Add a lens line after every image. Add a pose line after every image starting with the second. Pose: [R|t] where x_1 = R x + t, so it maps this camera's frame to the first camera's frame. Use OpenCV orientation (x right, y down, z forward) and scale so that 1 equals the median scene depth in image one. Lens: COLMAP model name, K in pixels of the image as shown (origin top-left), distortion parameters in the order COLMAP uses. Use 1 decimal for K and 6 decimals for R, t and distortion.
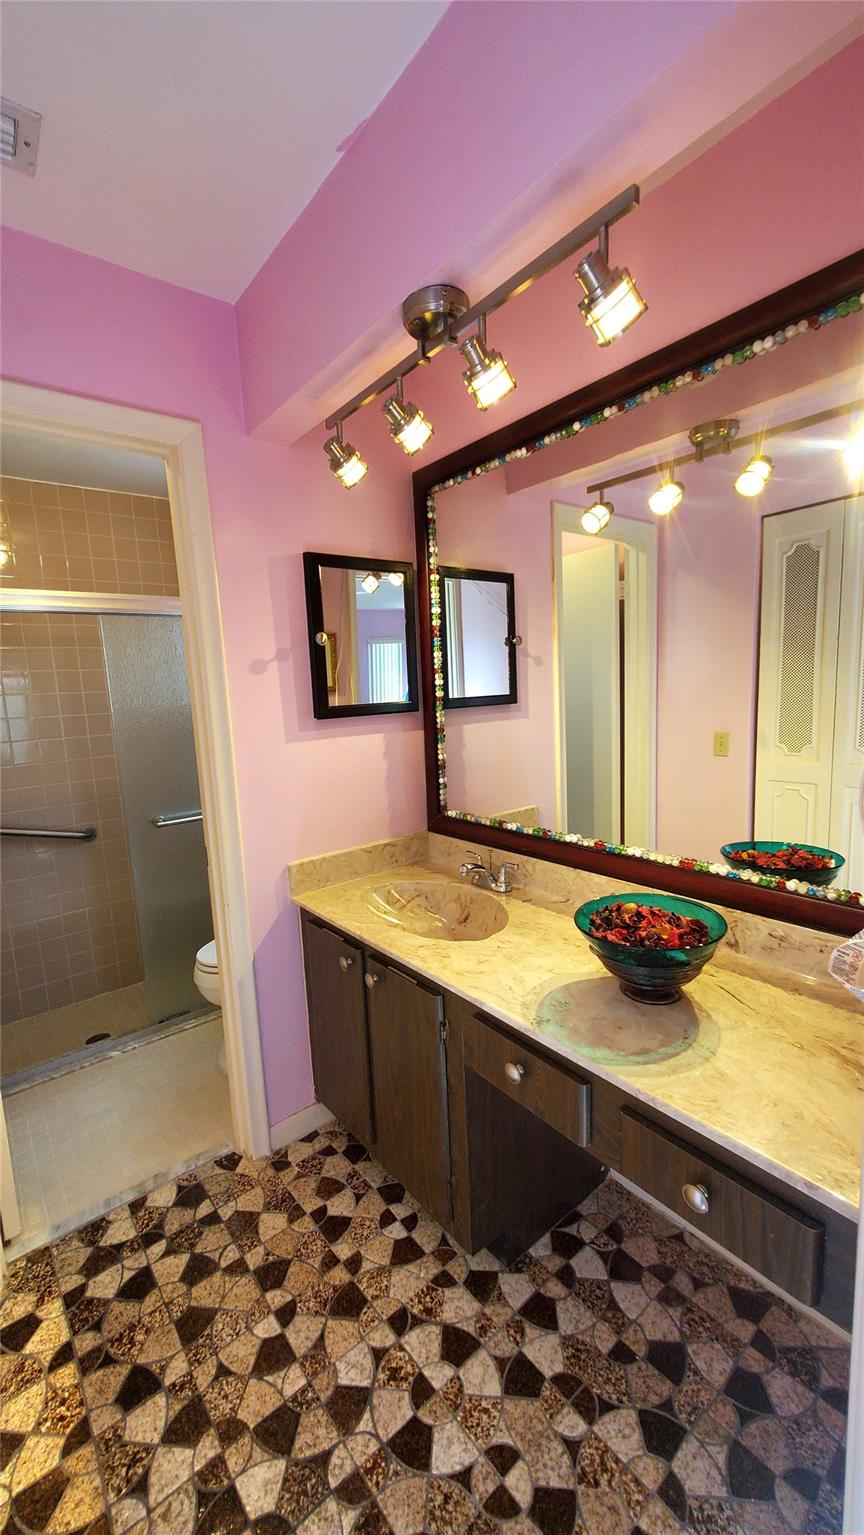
lens RADIAL K [[604.9, 0, 431.0], [0, 604.9, 770.6], [0, 0, 1]] dist [0.002140, -0.000952]
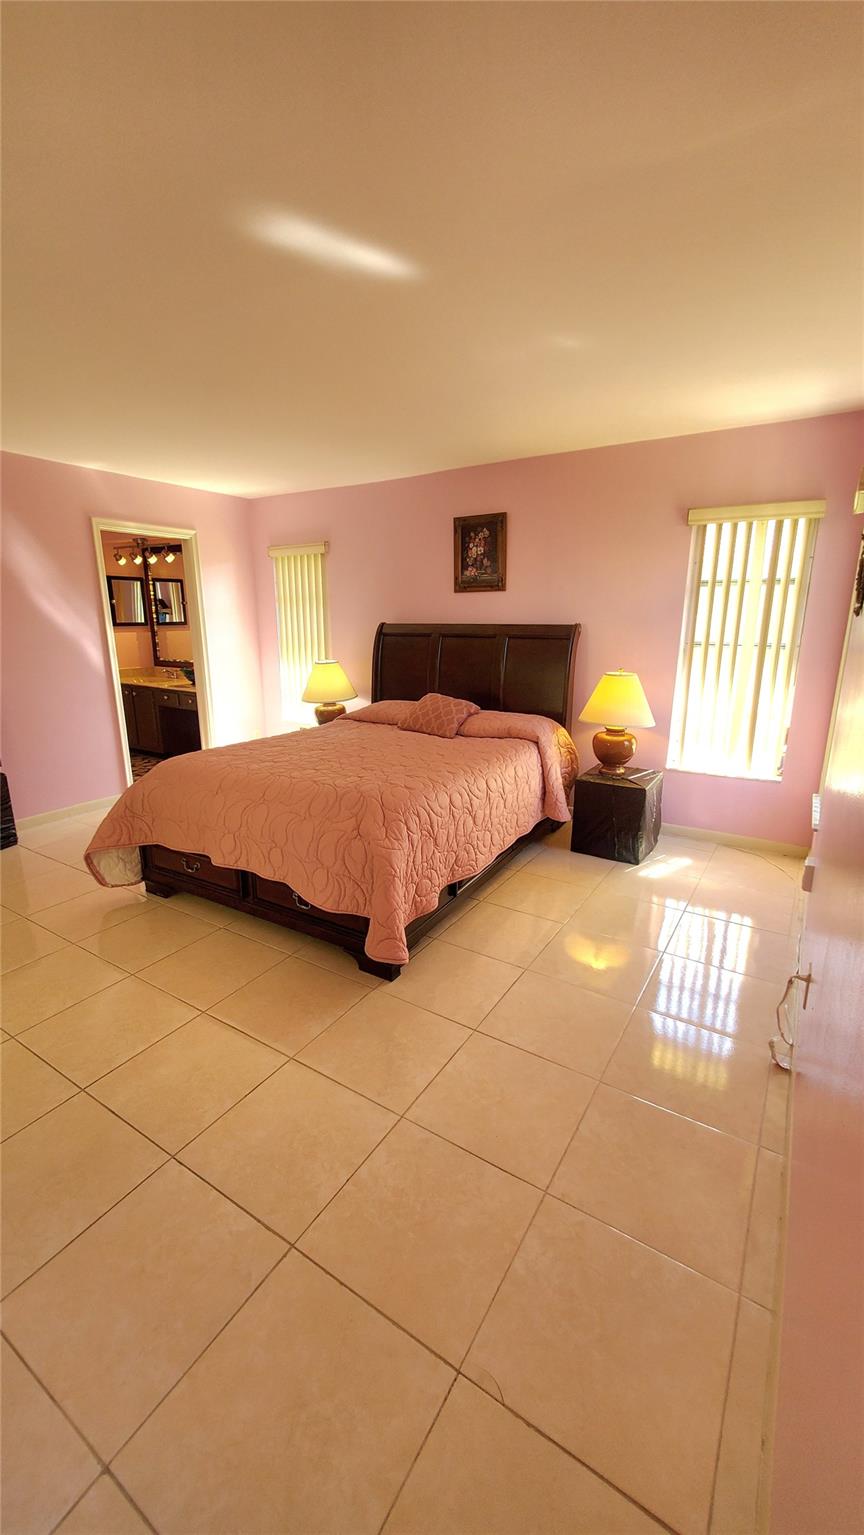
lens RADIAL K [[604.9, 0, 425.7], [0, 604.9, 769.2], [0, 0, 1]] dist [0.002140, -0.000952]
pose [[0.944222, -0.038072, 0.327102, 0.278116], [0.000263, 0.993382, 0.114861, 0.276695], [-0.329310, -0.108368, 0.937982, -2.452940]]
